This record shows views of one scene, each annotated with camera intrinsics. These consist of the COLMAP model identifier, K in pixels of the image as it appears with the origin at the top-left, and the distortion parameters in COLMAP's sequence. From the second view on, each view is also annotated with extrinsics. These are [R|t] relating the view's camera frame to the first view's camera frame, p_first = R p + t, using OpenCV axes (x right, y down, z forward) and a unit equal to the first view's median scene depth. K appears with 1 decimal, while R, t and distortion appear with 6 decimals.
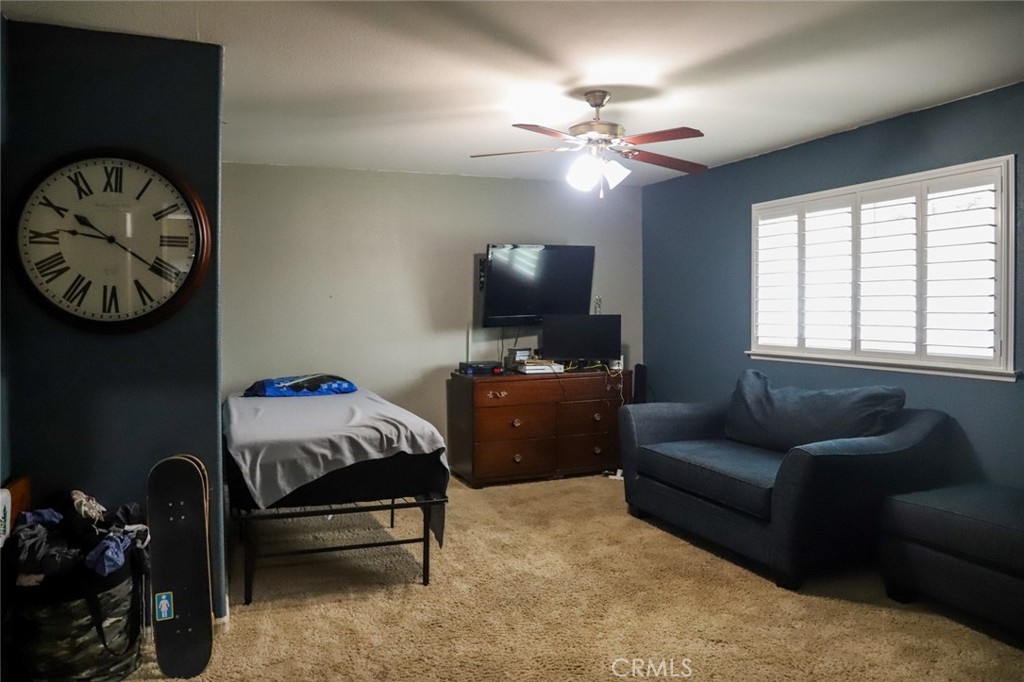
lens RADIAL K [[742.2, 0, 517.0], [0, 742.2, 318.3], [0, 0, 1]] dist [-0.135772, 0.114583]
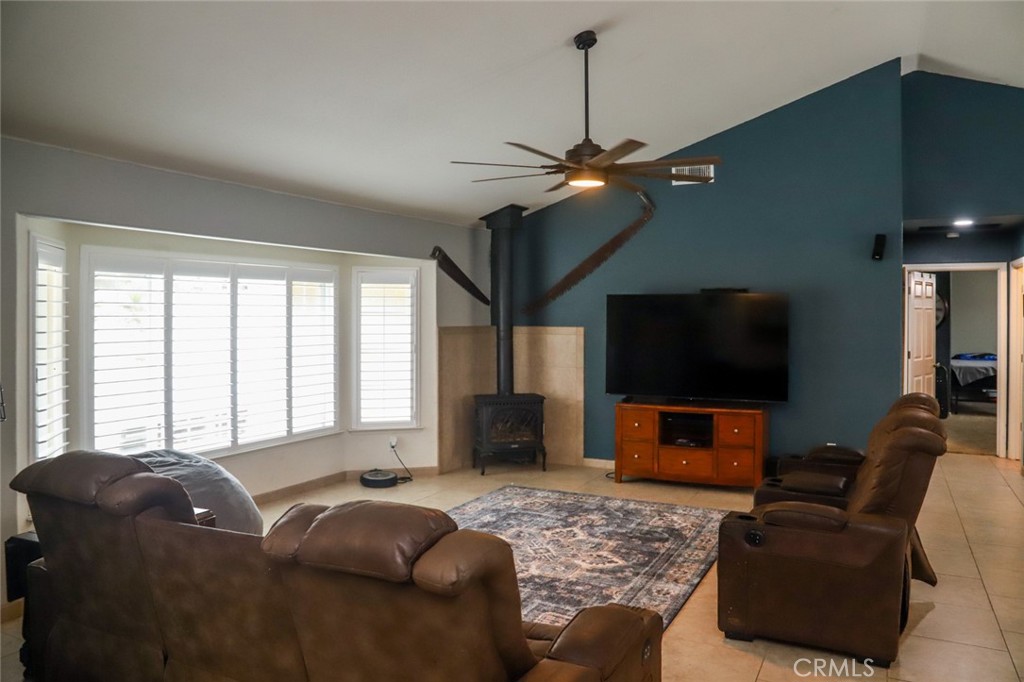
lens RADIAL K [[742.2, 0, 517.0], [0, 742.2, 318.3], [0, 0, 1]] dist [-0.135772, 0.114583]
pose [[0.651045, 0.005067, -0.759022, 0.256744], [-0.009959, 0.999949, -0.001867, -0.008978], [0.758974, 0.008774, 0.651062, -0.850897]]
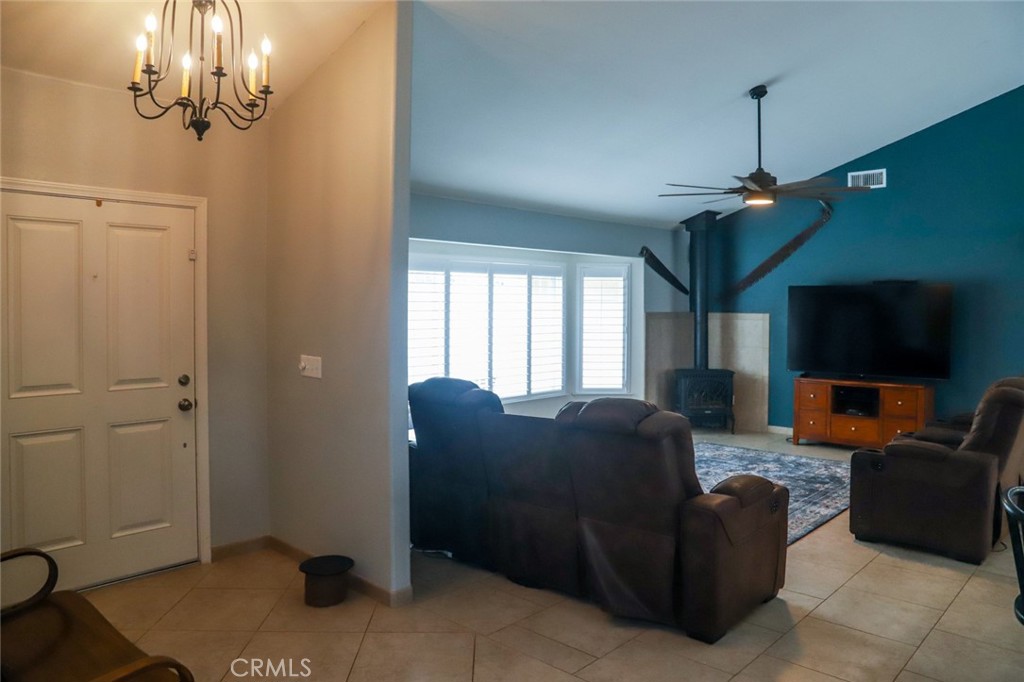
lens RADIAL K [[742.2, 0, 517.0], [0, 742.2, 318.3], [0, 0, 1]] dist [-0.135772, 0.114583]
pose [[0.422627, 0.018751, -0.906110, 0.385973], [-0.014990, 0.999794, 0.013698, -0.004065], [0.906180, 0.007794, 0.422821, -0.945337]]
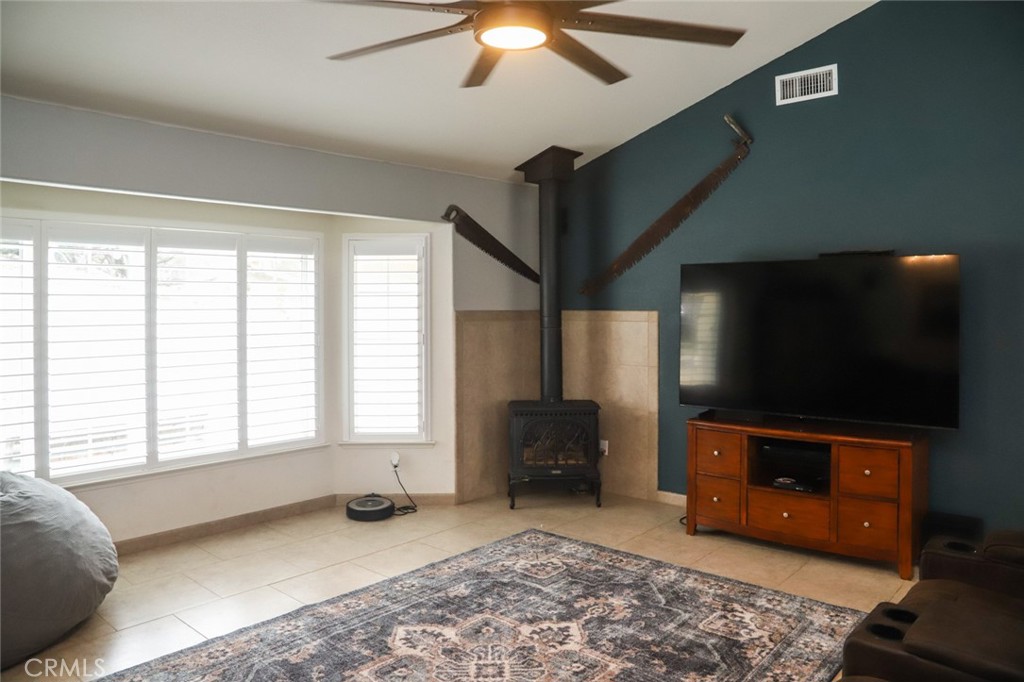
lens RADIAL K [[726.8, 0, 510.3], [0, 726.8, 301.8], [0, 0, 1]] dist [-0.126849, 0.098133]
pose [[0.440253, -0.004487, -0.897862, 0.165396], [-0.007623, 0.999933, -0.008735, -0.003668], [0.897841, 0.010690, 0.440189, -0.649864]]
